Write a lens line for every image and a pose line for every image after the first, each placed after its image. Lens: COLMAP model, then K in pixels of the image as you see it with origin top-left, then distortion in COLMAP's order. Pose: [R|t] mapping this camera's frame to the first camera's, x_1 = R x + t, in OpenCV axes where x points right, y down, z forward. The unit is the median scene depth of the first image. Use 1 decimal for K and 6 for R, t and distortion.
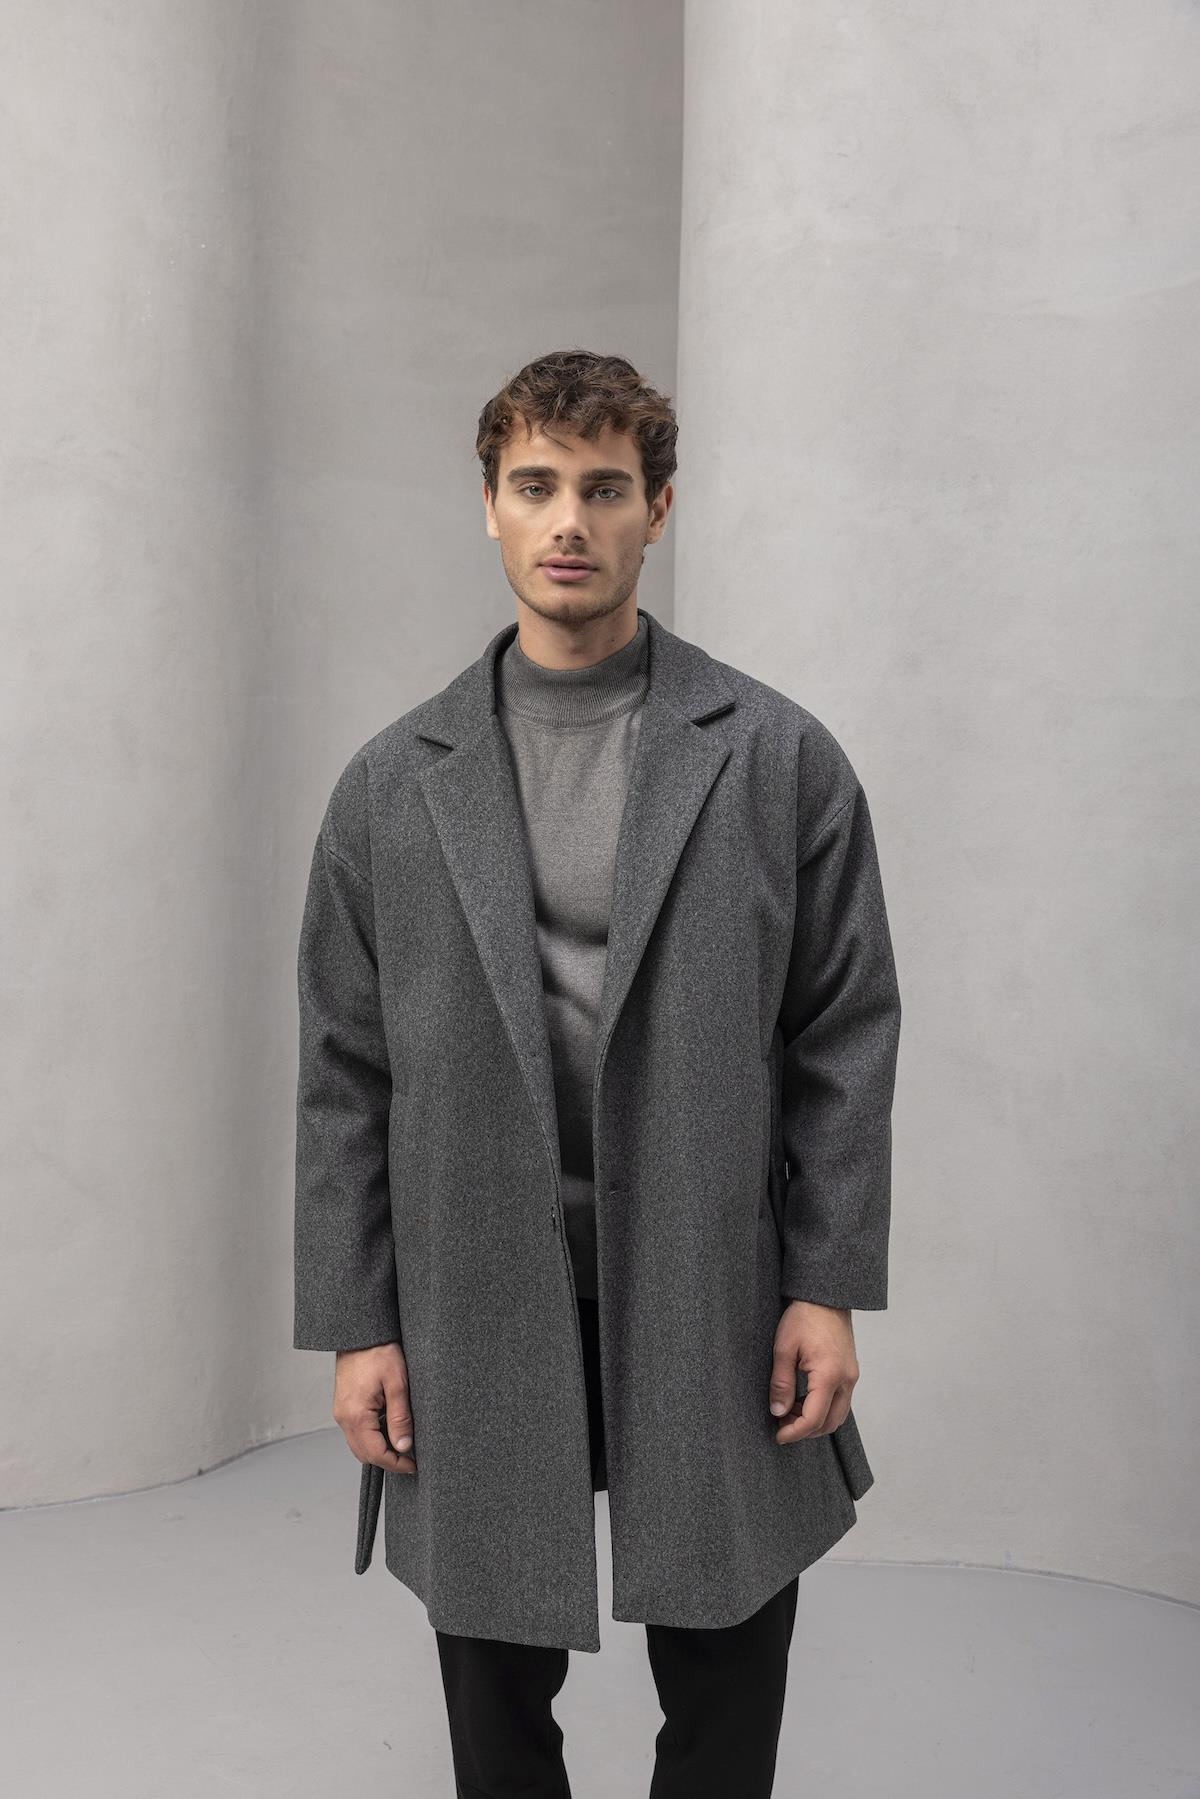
lens RADIAL K [[2014.3, 0, 590.1], [0, 2014.3, 890.9], [0, 0, 1]] dist [0.011995, 0.000000]
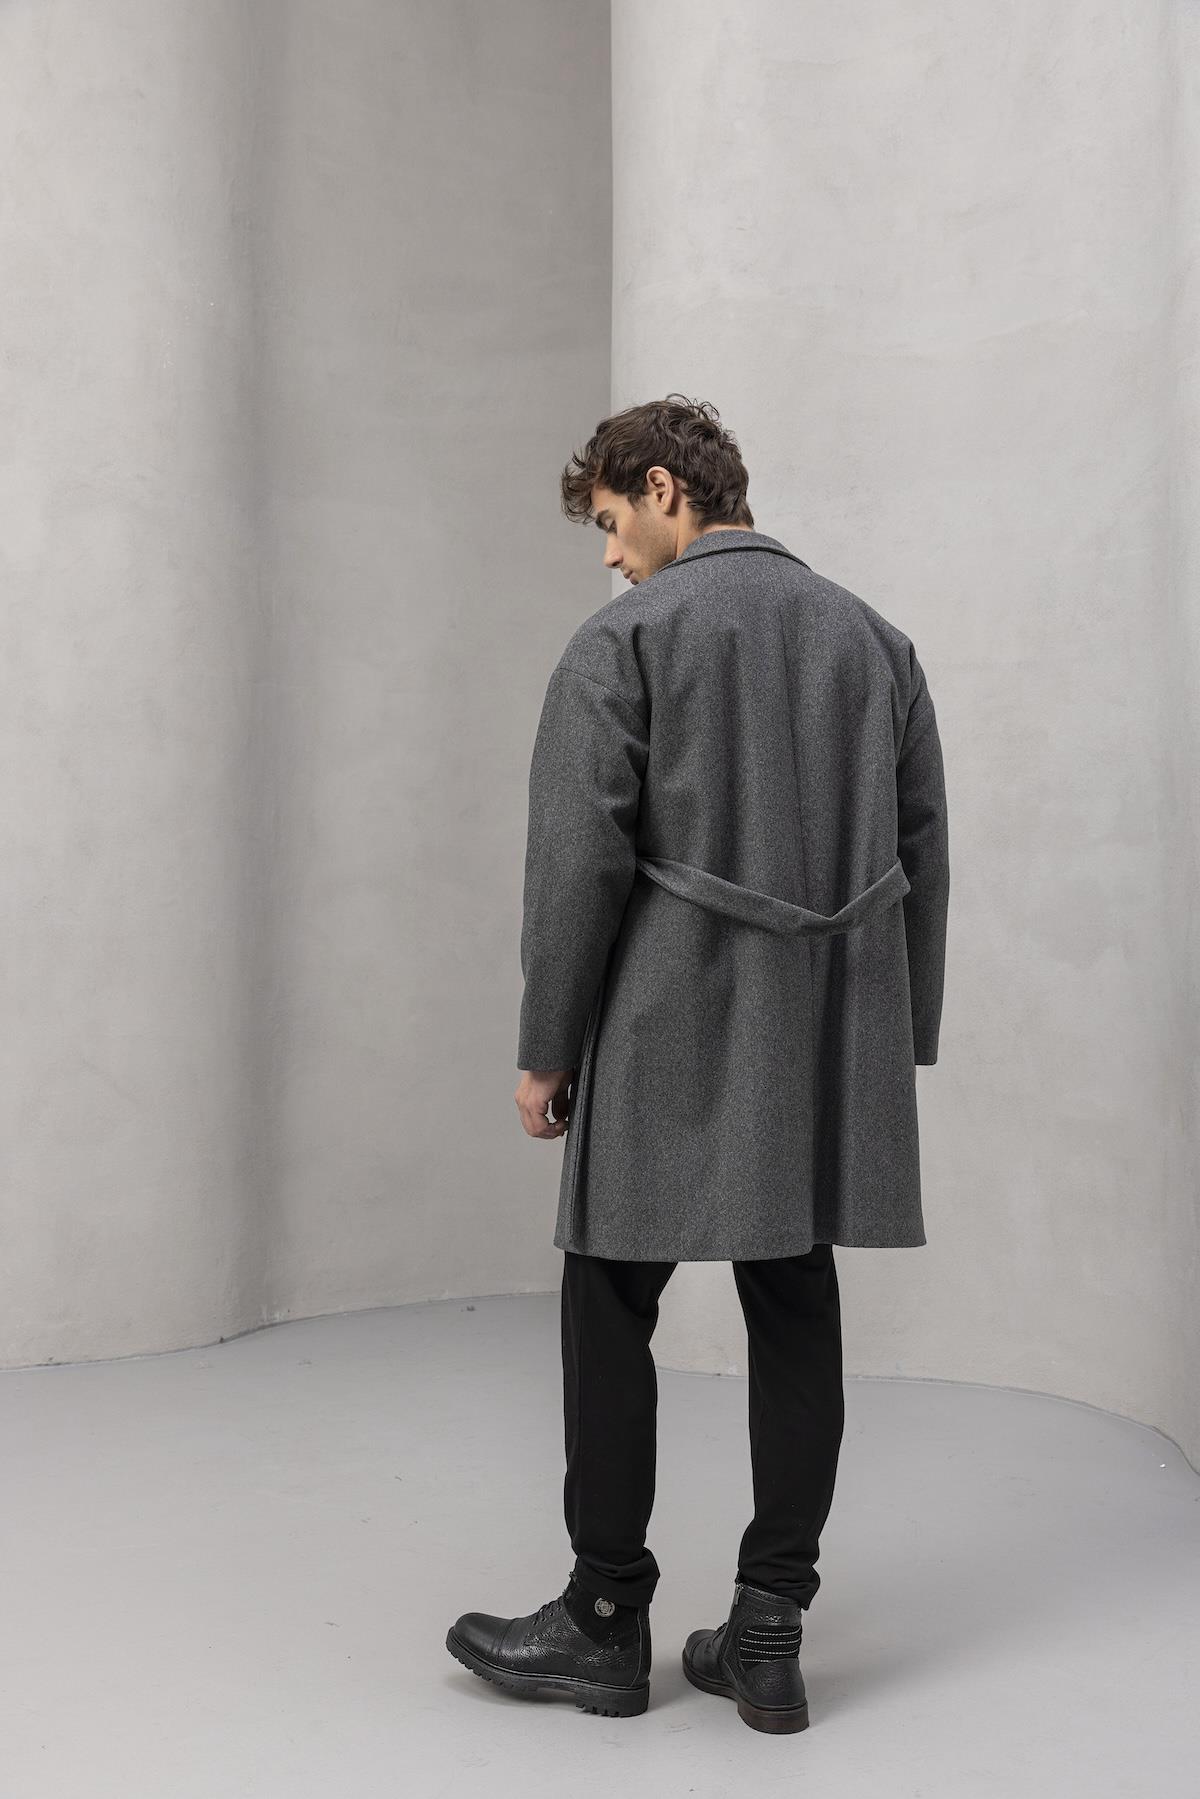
lens RADIAL K [[2111.6, 0, 609.8], [0, 2111.6, 896.5], [0, 0, 1]] dist [0.017108, 0.000000]
pose [[0.999367, -0.016424, 0.031557, -0.002381], [0.017277, 0.999487, -0.026969, 0.075970], [-0.031098, 0.027497, 0.999138, -0.276103]]
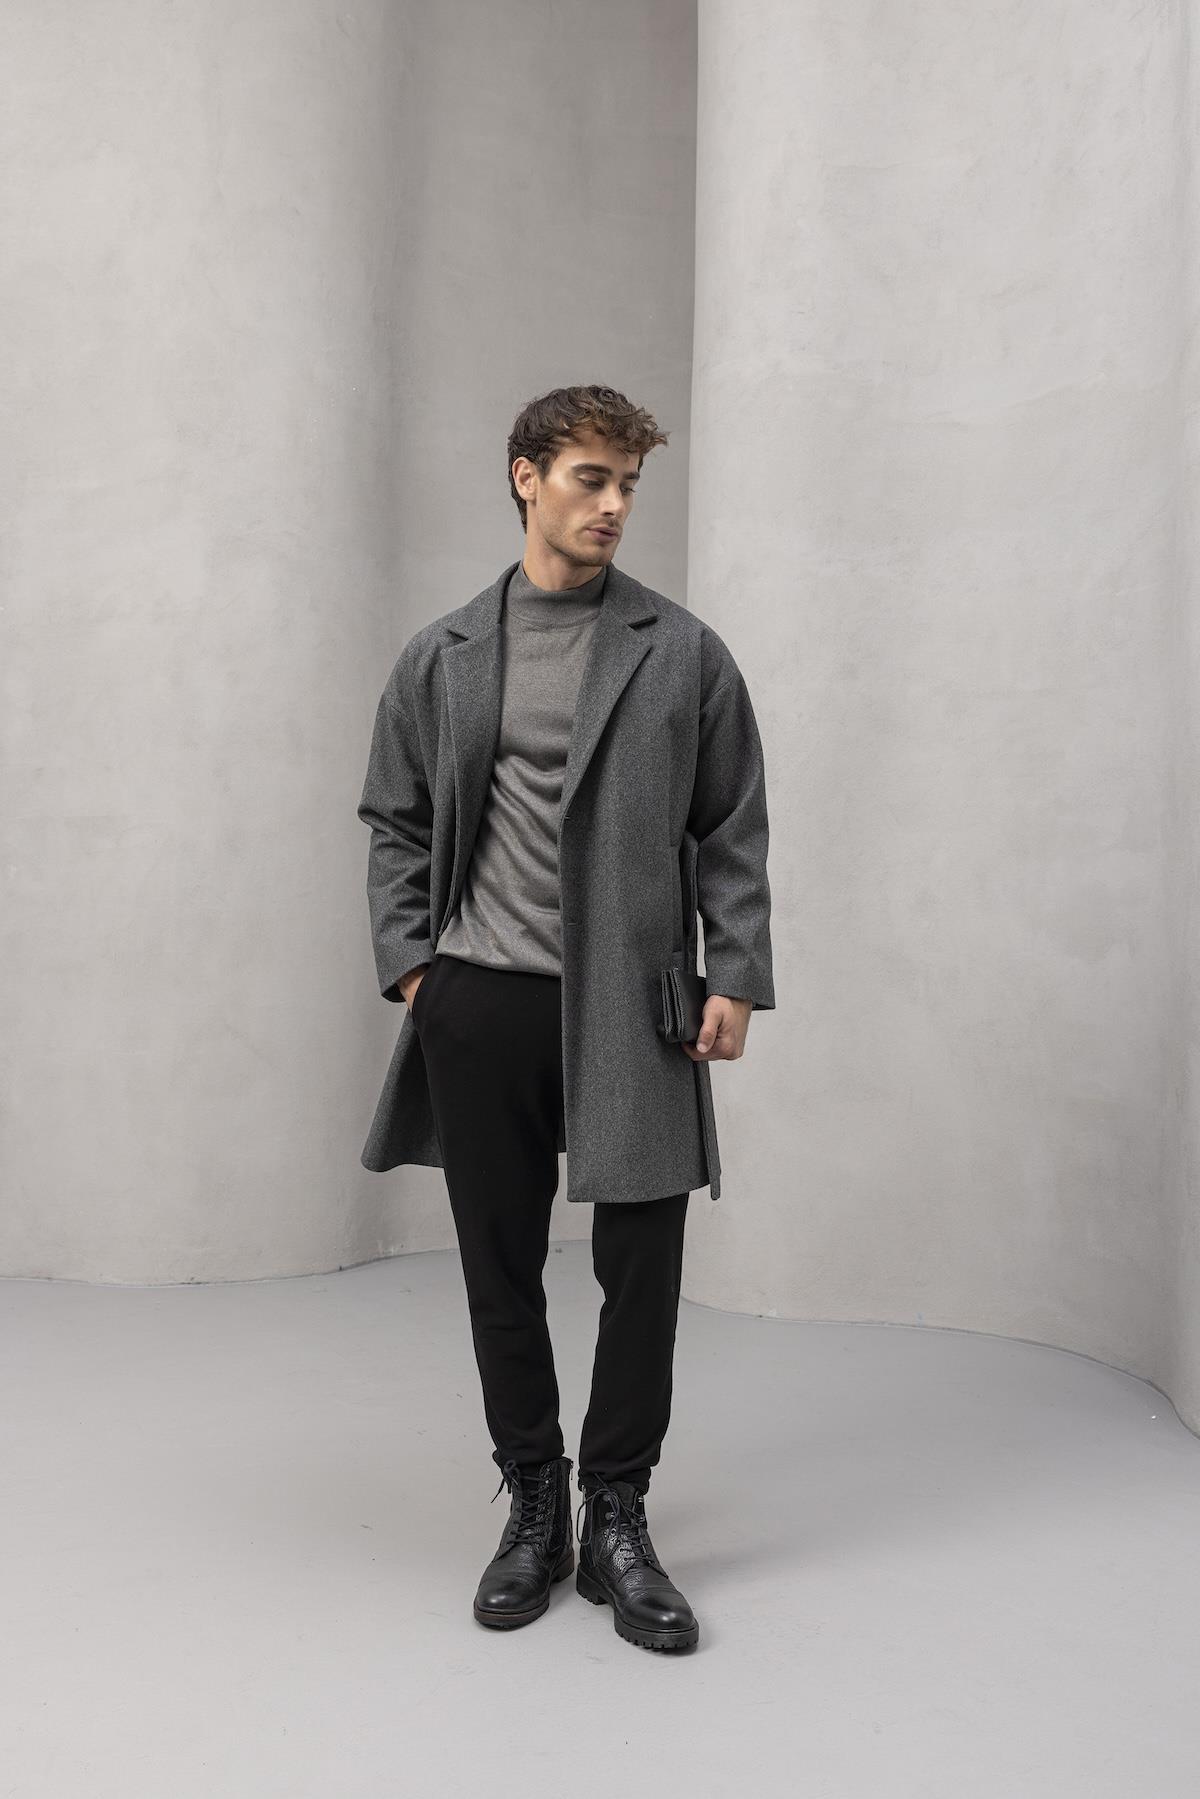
lens RADIAL K [[1660.4, 0, 601.7], [0, 1660.4, 902.9], [0, 0, 1]] dist [0.012755, 0.000000]
pose [[0.998218, 0.004459, -0.059501, 0.057304], [-0.007012, 0.999060, -0.042767, 0.097562], [0.059254, 0.043108, 0.997312, -0.148371]]
